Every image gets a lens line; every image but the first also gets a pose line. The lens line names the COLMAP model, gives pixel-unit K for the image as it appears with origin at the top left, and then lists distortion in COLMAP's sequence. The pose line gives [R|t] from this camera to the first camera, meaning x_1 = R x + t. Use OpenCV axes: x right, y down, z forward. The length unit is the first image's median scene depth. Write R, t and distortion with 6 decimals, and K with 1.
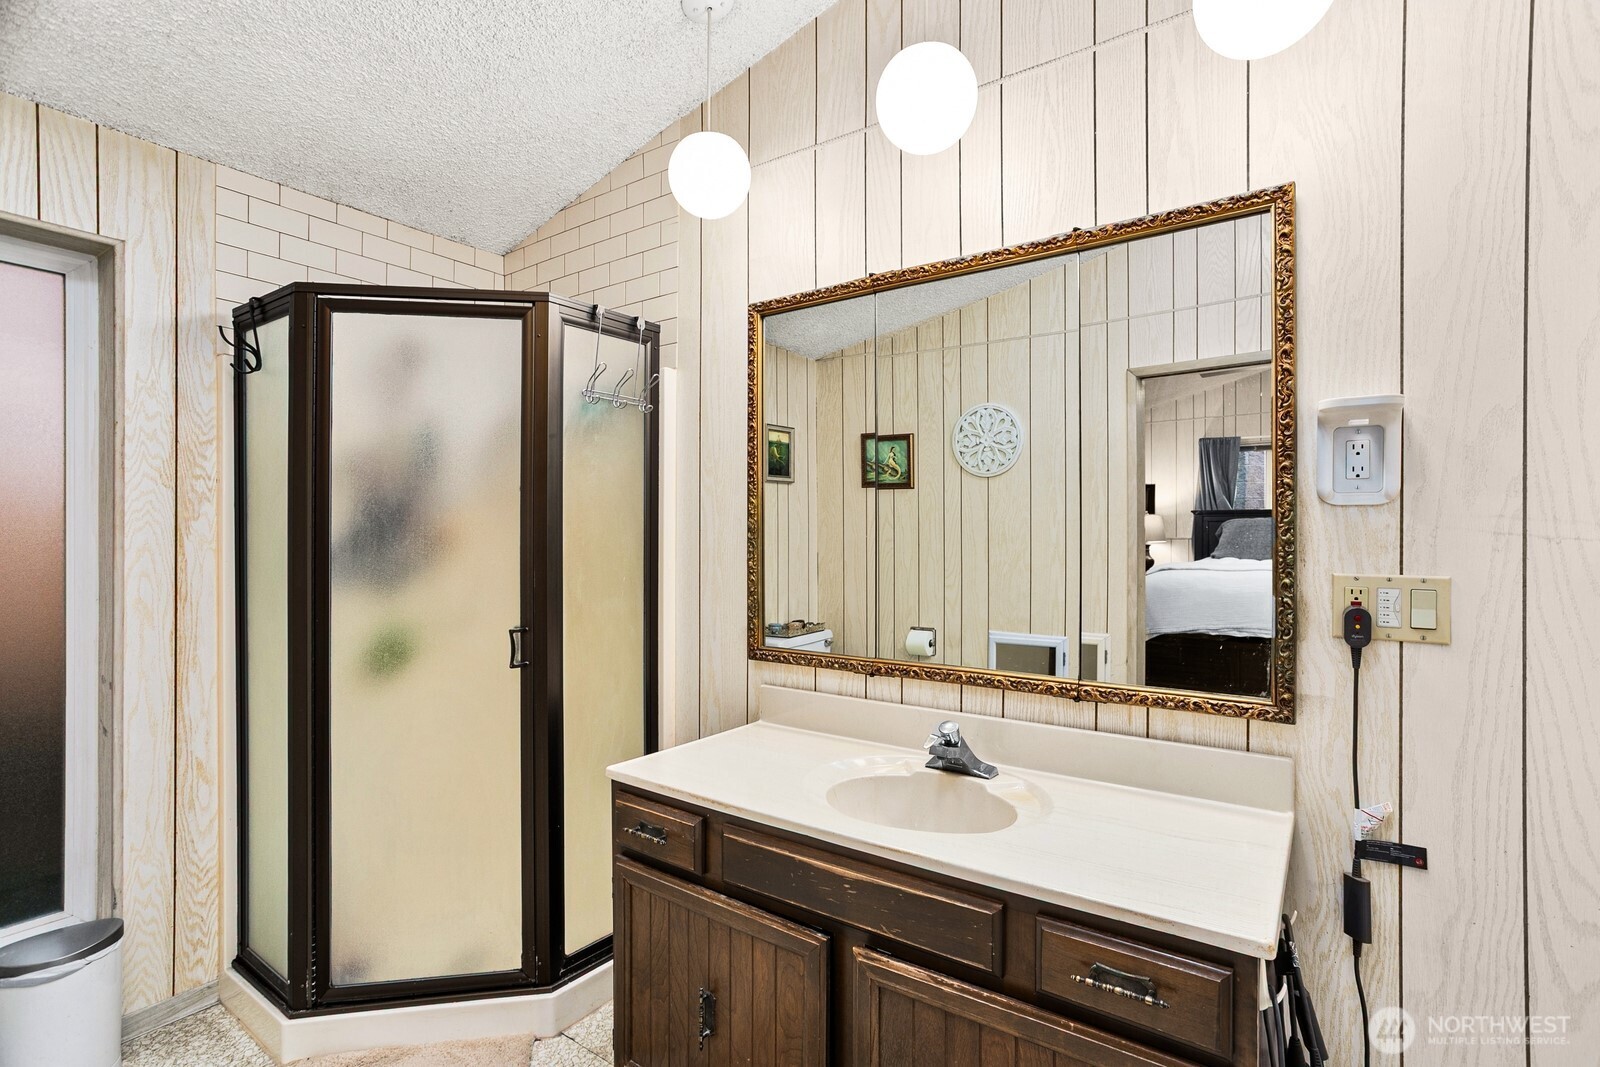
lens RADIAL K [[755.8, 0, 800.0], [0, 755.8, 533.5], [0, 0, 1]] dist [-0.050424, 0.028420]
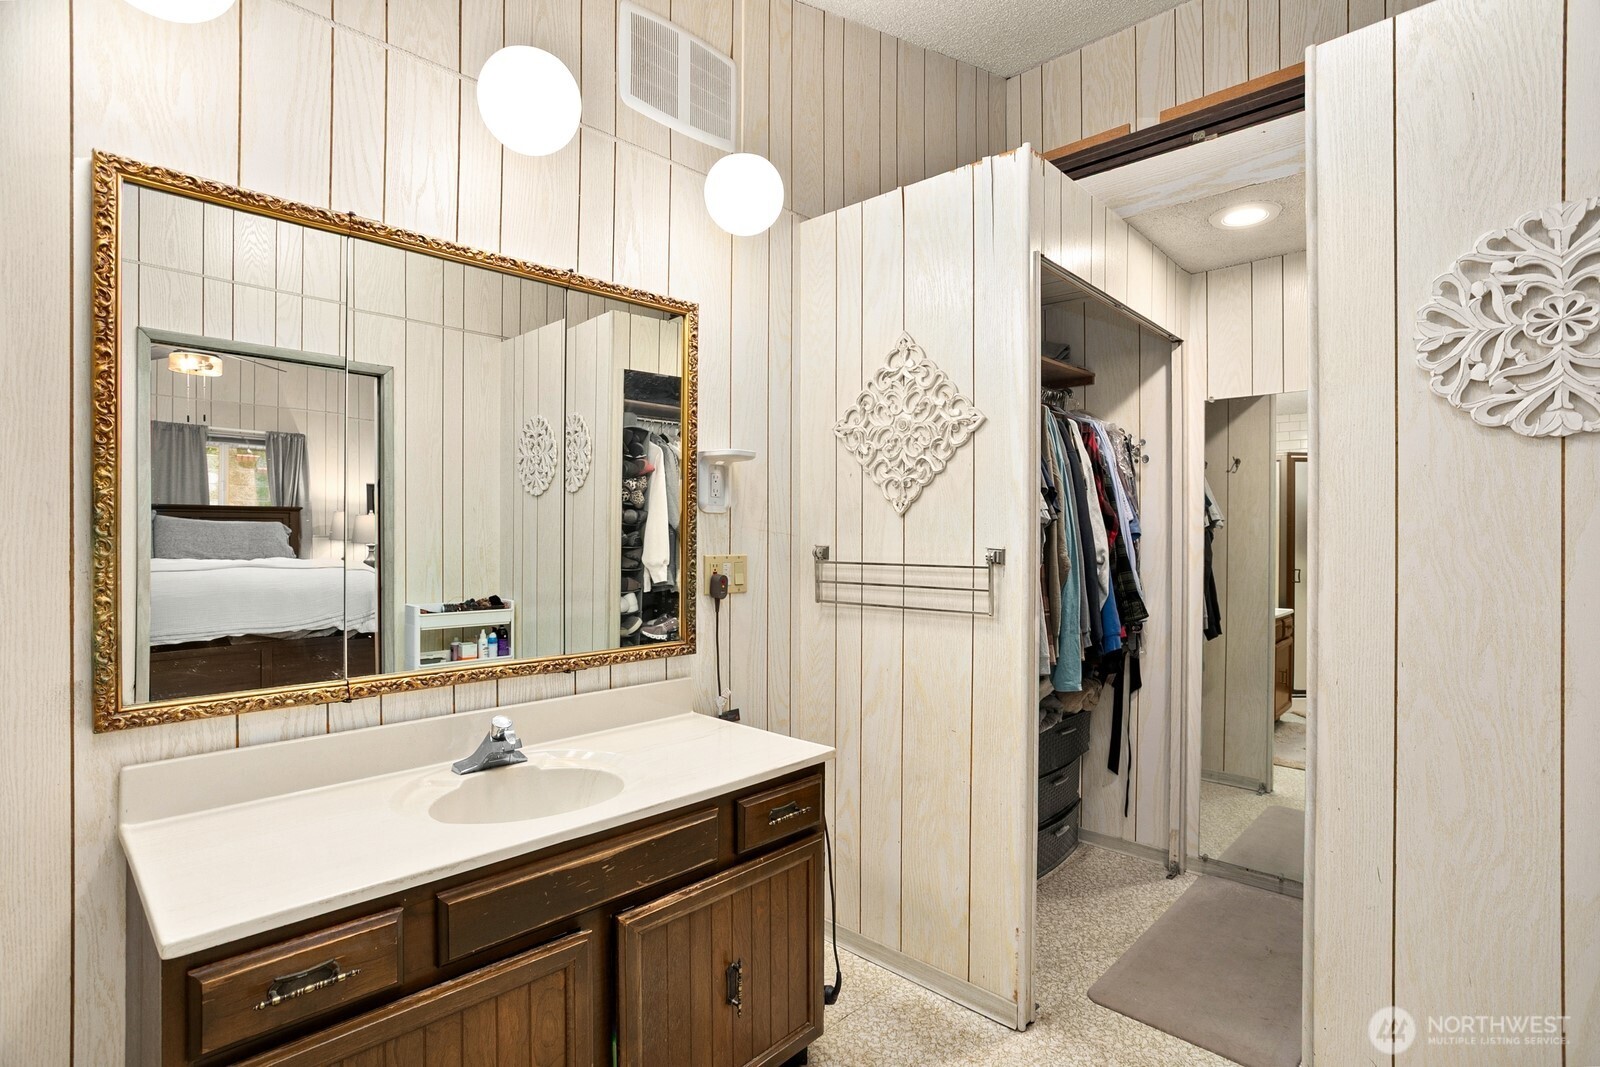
lens RADIAL K [[755.8, 0, 800.0], [0, 755.8, 533.5], [0, 0, 1]] dist [-0.050424, 0.028420]
pose [[0.173759, -0.002363, 0.984785, -0.854589], [-0.002758, 0.999992, 0.002886, 0.001576], [-0.984784, -0.003218, 0.173751, 0.514928]]
